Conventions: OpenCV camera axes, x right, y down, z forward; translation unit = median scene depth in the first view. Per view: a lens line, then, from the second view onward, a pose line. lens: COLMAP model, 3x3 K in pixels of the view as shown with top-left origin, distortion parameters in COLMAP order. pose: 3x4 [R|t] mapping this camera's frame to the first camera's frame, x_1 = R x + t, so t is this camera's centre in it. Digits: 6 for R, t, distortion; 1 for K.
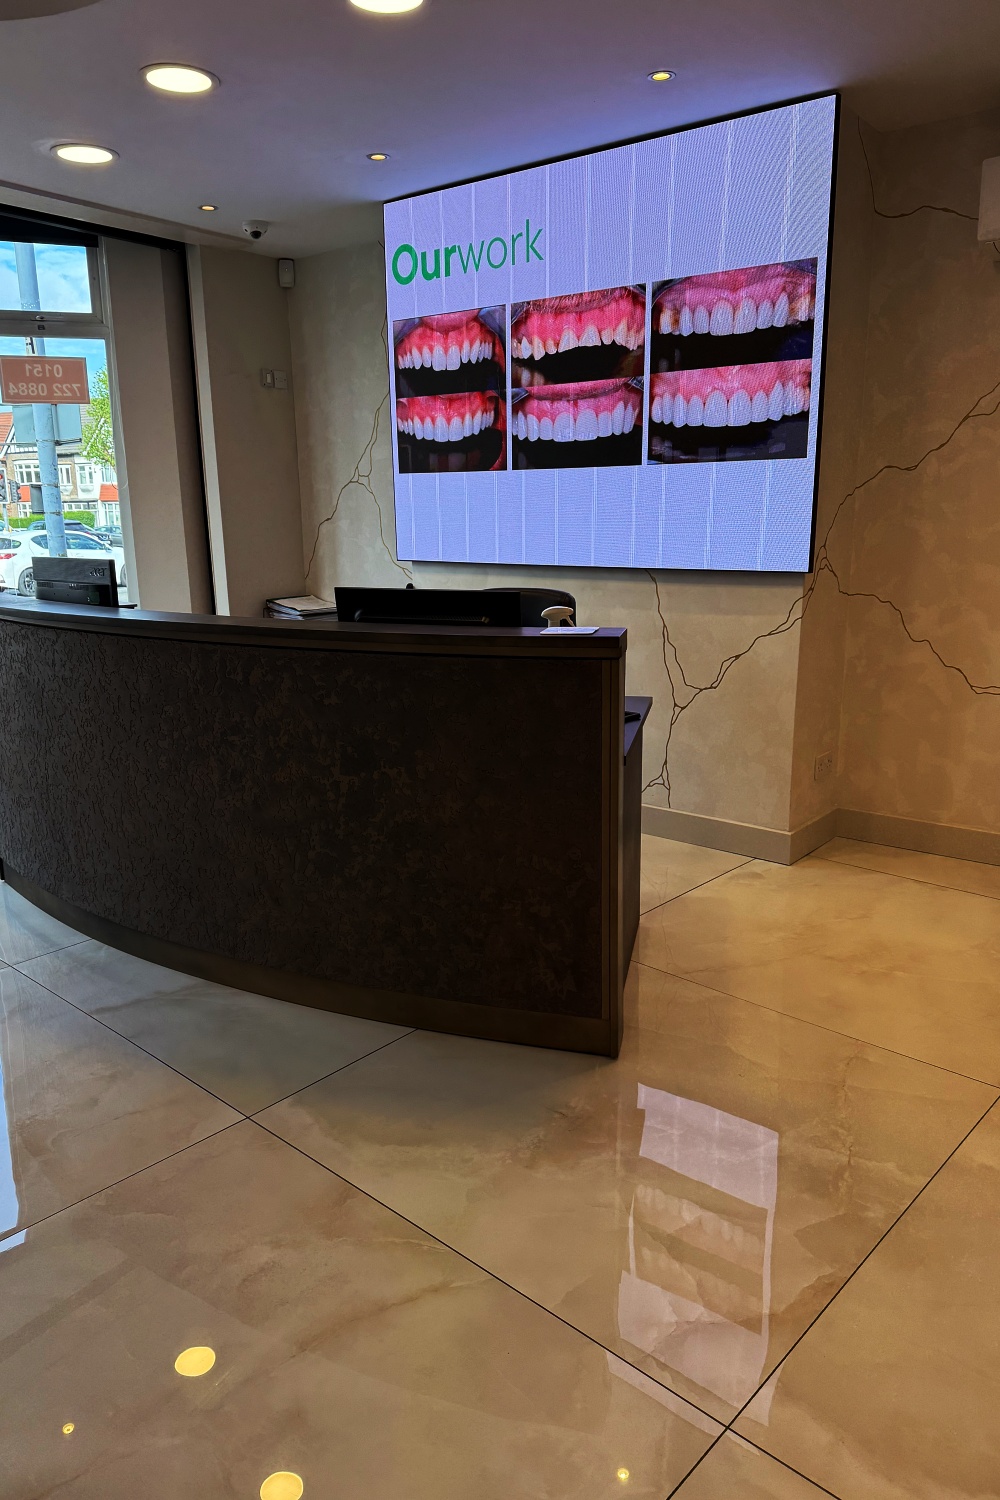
lens RADIAL K [[1054.6, 0, 501.0], [0, 1054.6, 737.3], [0, 0, 1]] dist [0.083436, -0.108067]
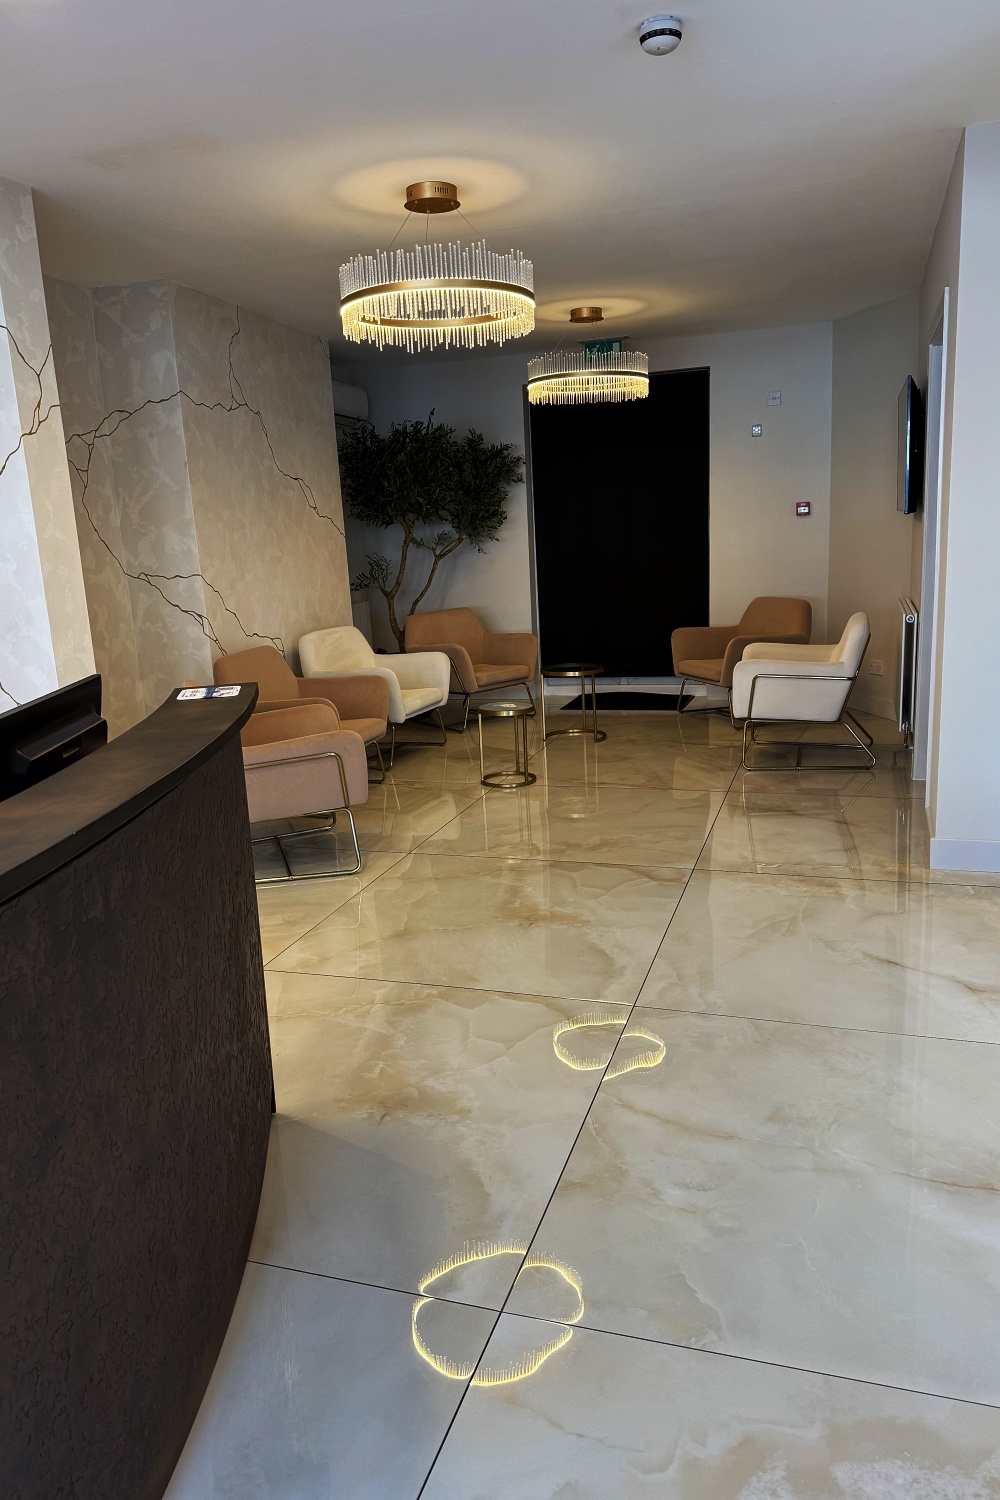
lens RADIAL K [[1054.8, 0, 493.8], [0, 1054.8, 755.5], [0, 0, 1]] dist [-0.005435, -0.002964]
pose [[-0.407111, -0.163301, 0.898662, -0.755351], [0.257710, 0.923376, 0.284539, -0.215810], [-0.876268, 0.347434, -0.333832, 0.976391]]
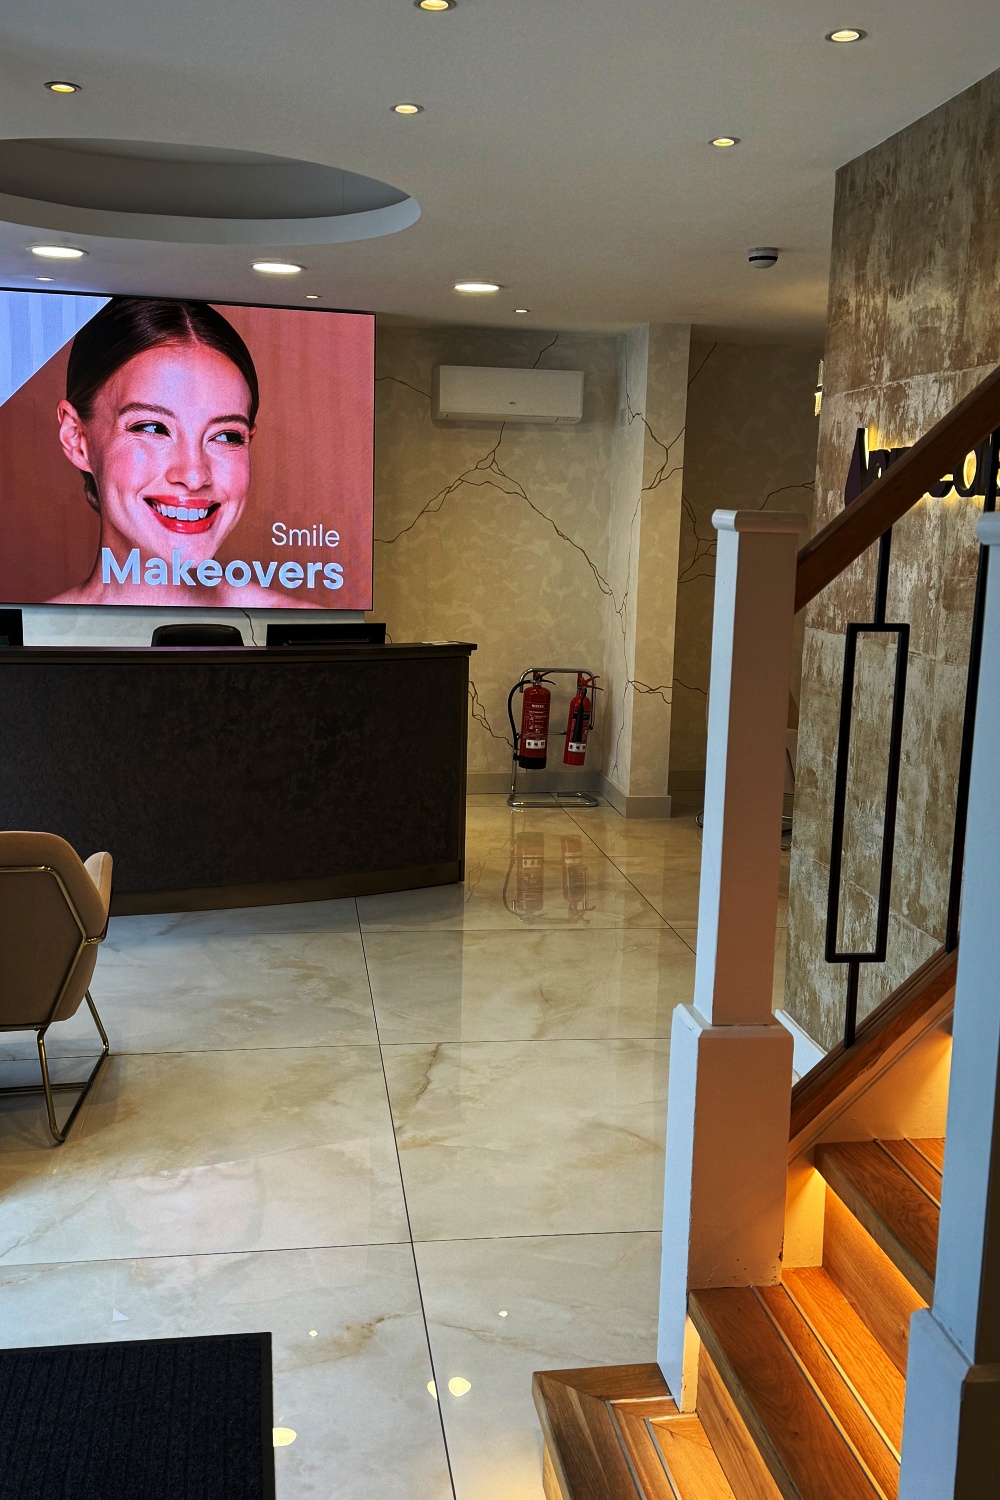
lens RADIAL K [[1469.4, 0, 500.0], [0, 1469.4, 750.0], [0, 0, 1]] dist [0.120184, -0.020483]
pose [[0.637560, -0.091274, 0.764974, -1.630577], [0.135113, 0.990814, 0.005612, 0.073259], [-0.758460, 0.099780, 0.644036, -0.624555]]
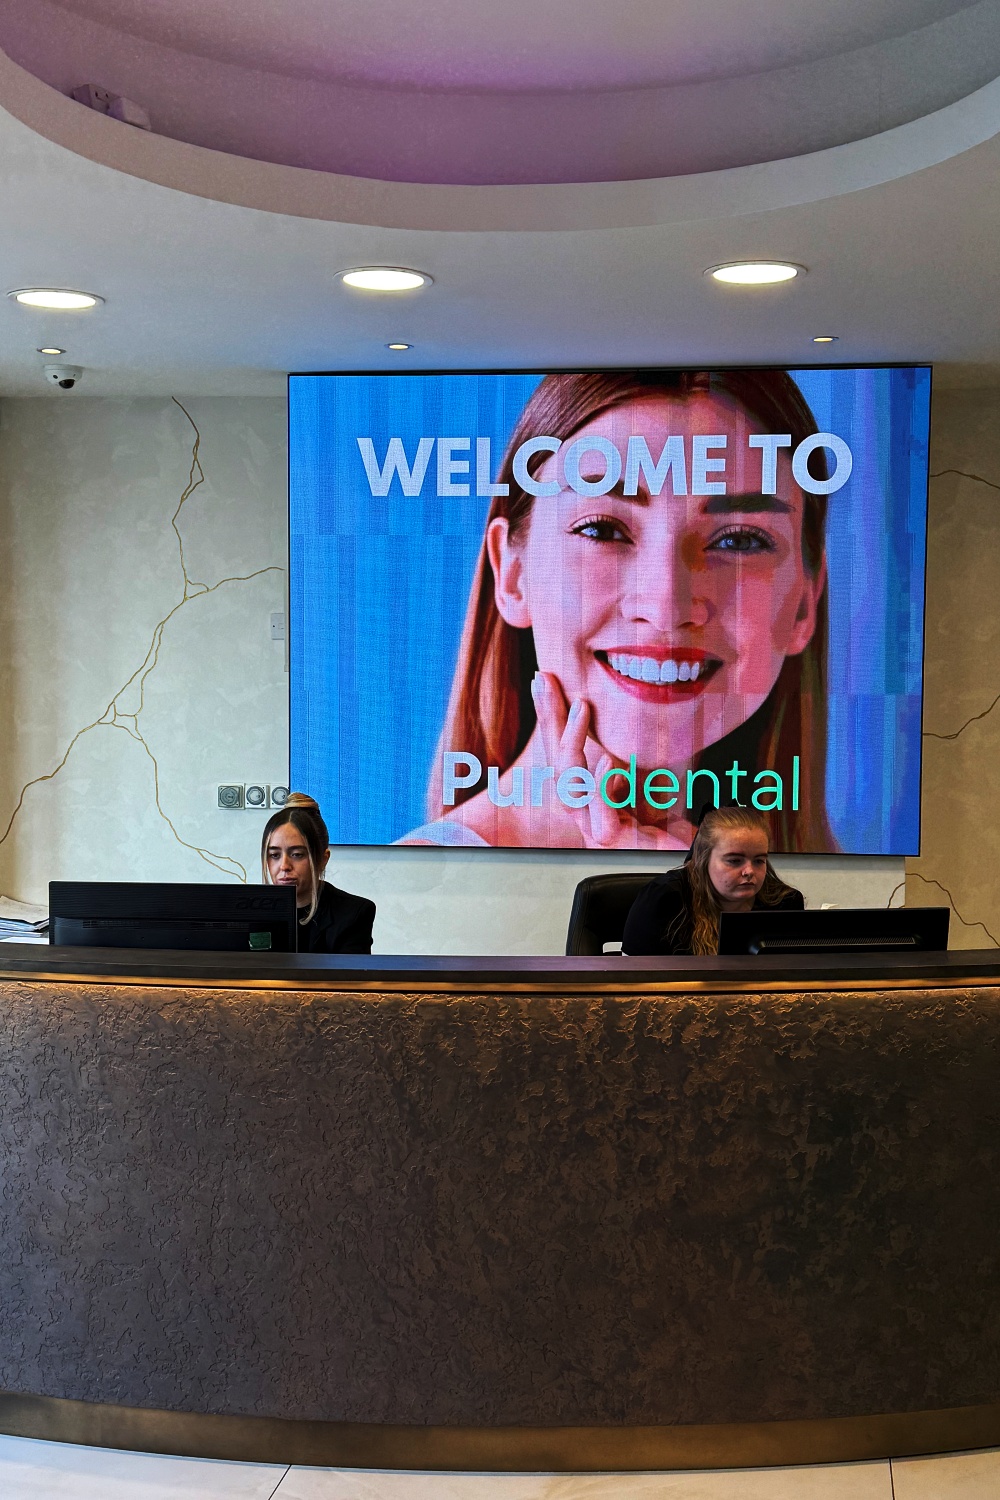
lens RADIAL K [[1684.5, 0, 498.4], [0, 1684.5, 764.7], [0, 0, 1]] dist [0.186594, -0.295816]
pose [[0.849131, -0.013623, 0.528007, -1.021681], [0.099984, 0.985739, -0.135359, -0.097096], [-0.518633, 0.167730, 0.838384, -0.032064]]
